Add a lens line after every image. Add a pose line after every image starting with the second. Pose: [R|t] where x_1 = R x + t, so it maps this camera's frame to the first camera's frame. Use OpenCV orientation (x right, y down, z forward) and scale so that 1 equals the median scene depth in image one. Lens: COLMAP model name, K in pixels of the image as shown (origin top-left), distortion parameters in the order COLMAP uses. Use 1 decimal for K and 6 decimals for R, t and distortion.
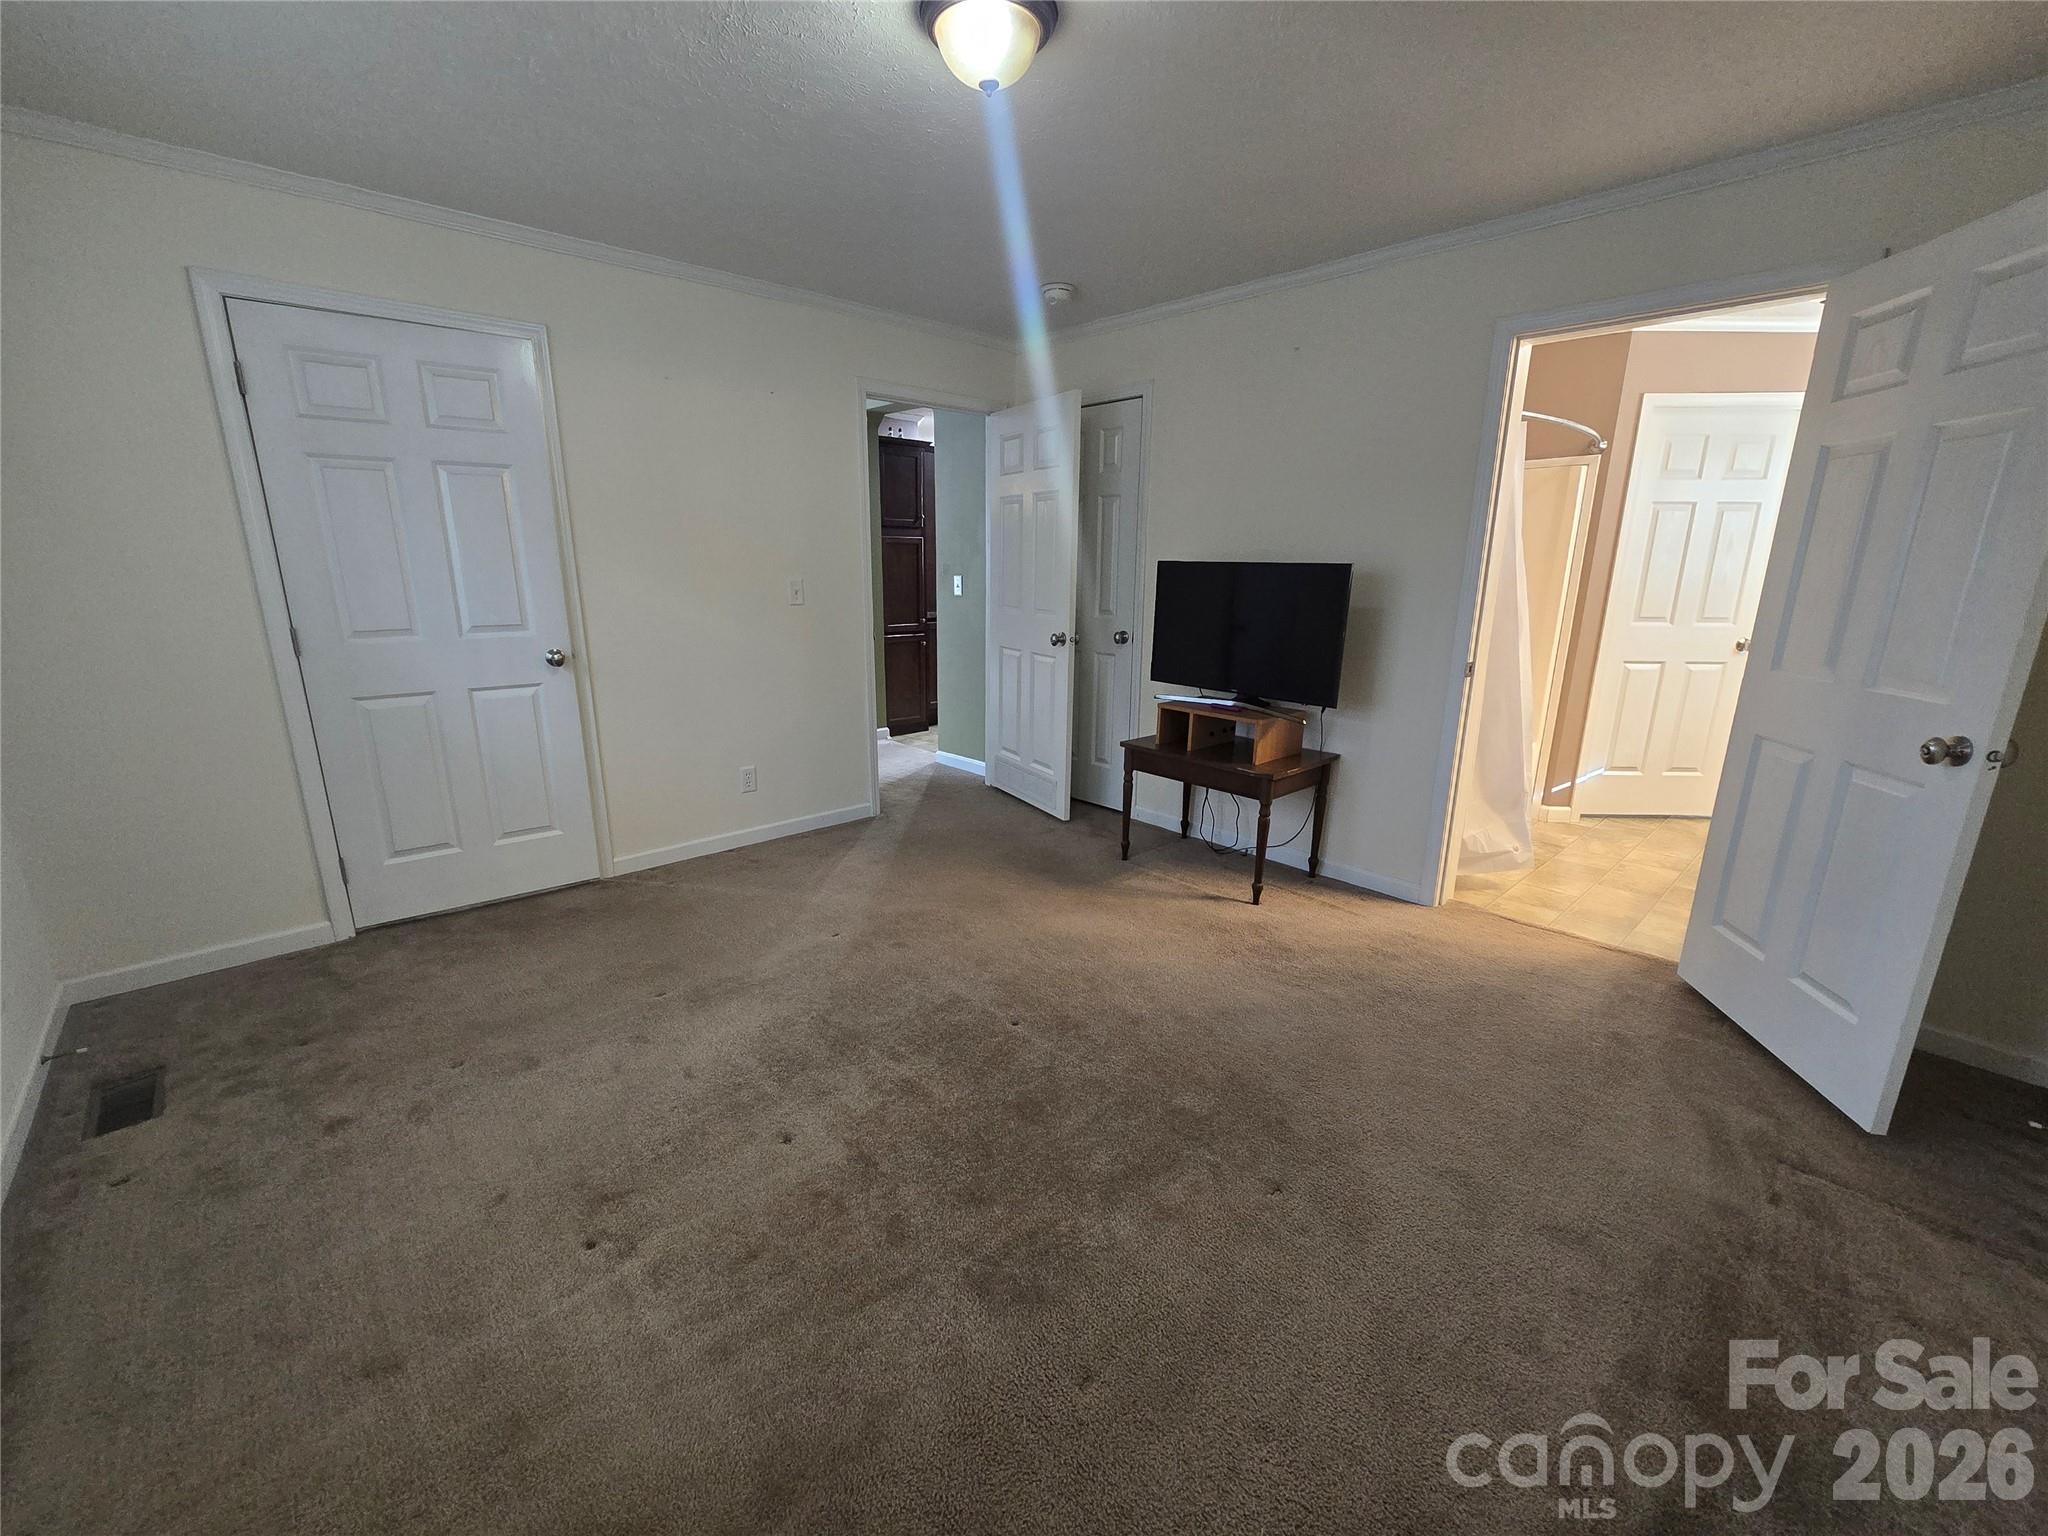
lens RADIAL K [[840.9, 0, 1018.8], [0, 840.9, 777.1], [0, 0, 1]] dist [-0.003197, 0.000690]
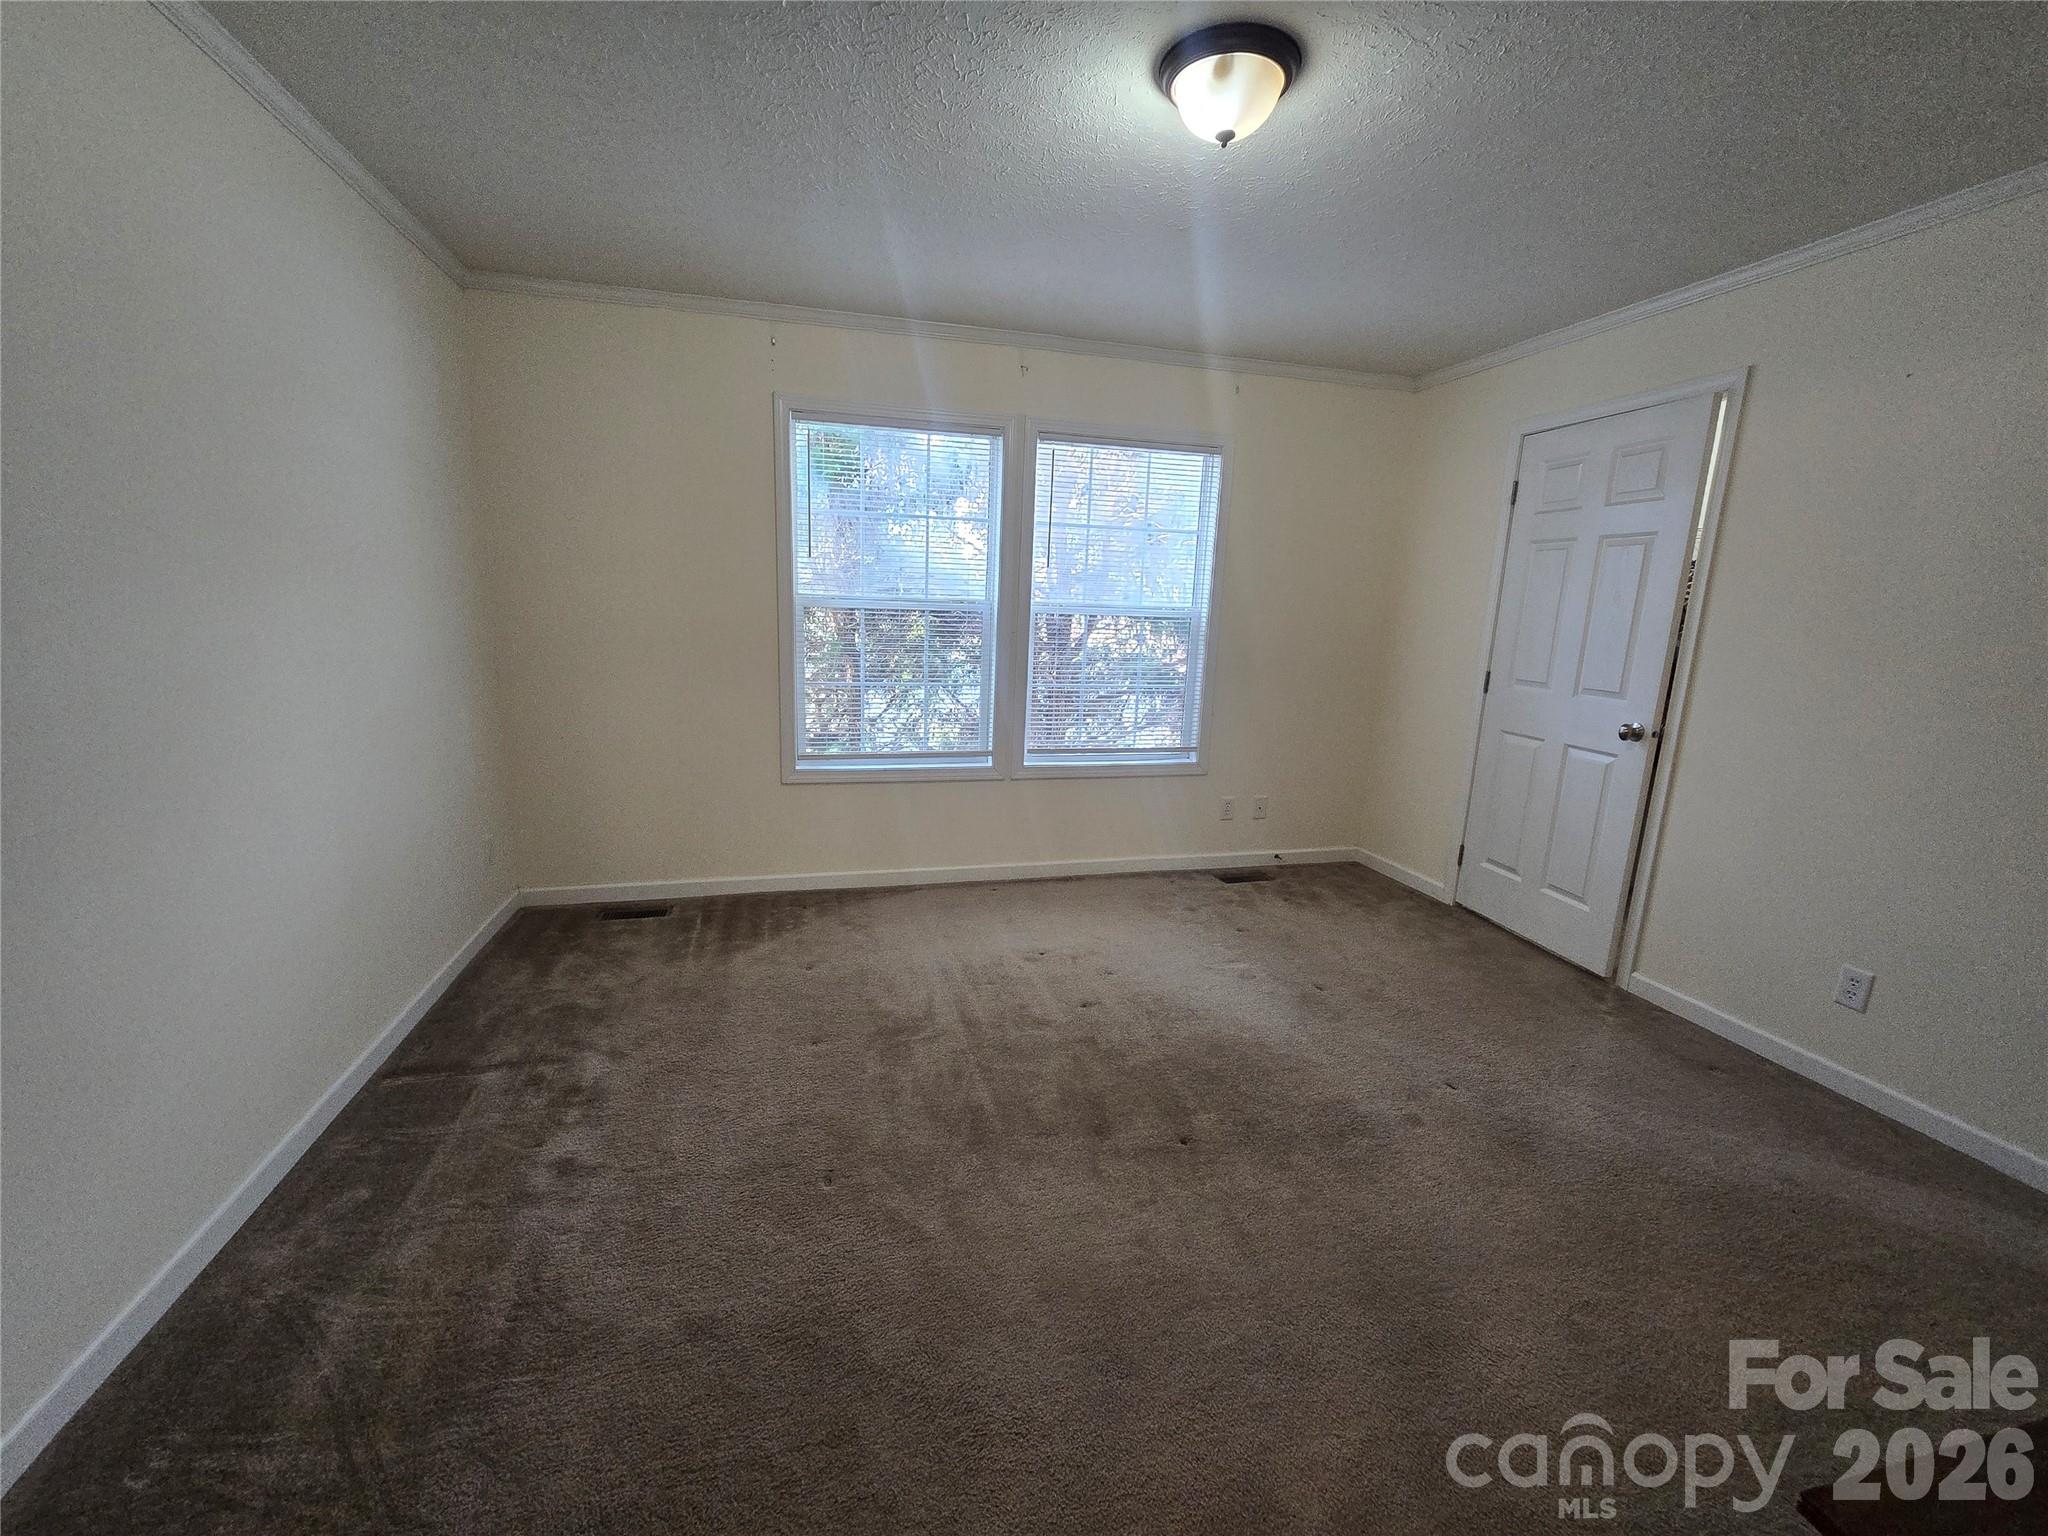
lens RADIAL K [[840.9, 0, 1018.8], [0, 840.9, 777.1], [0, 0, 1]] dist [-0.003197, 0.000690]
pose [[-0.465147, 0.162660, -0.870161, 0.640362], [-0.263773, 0.912855, 0.311641, -0.227045], [0.845022, 0.374484, -0.381707, 0.876256]]
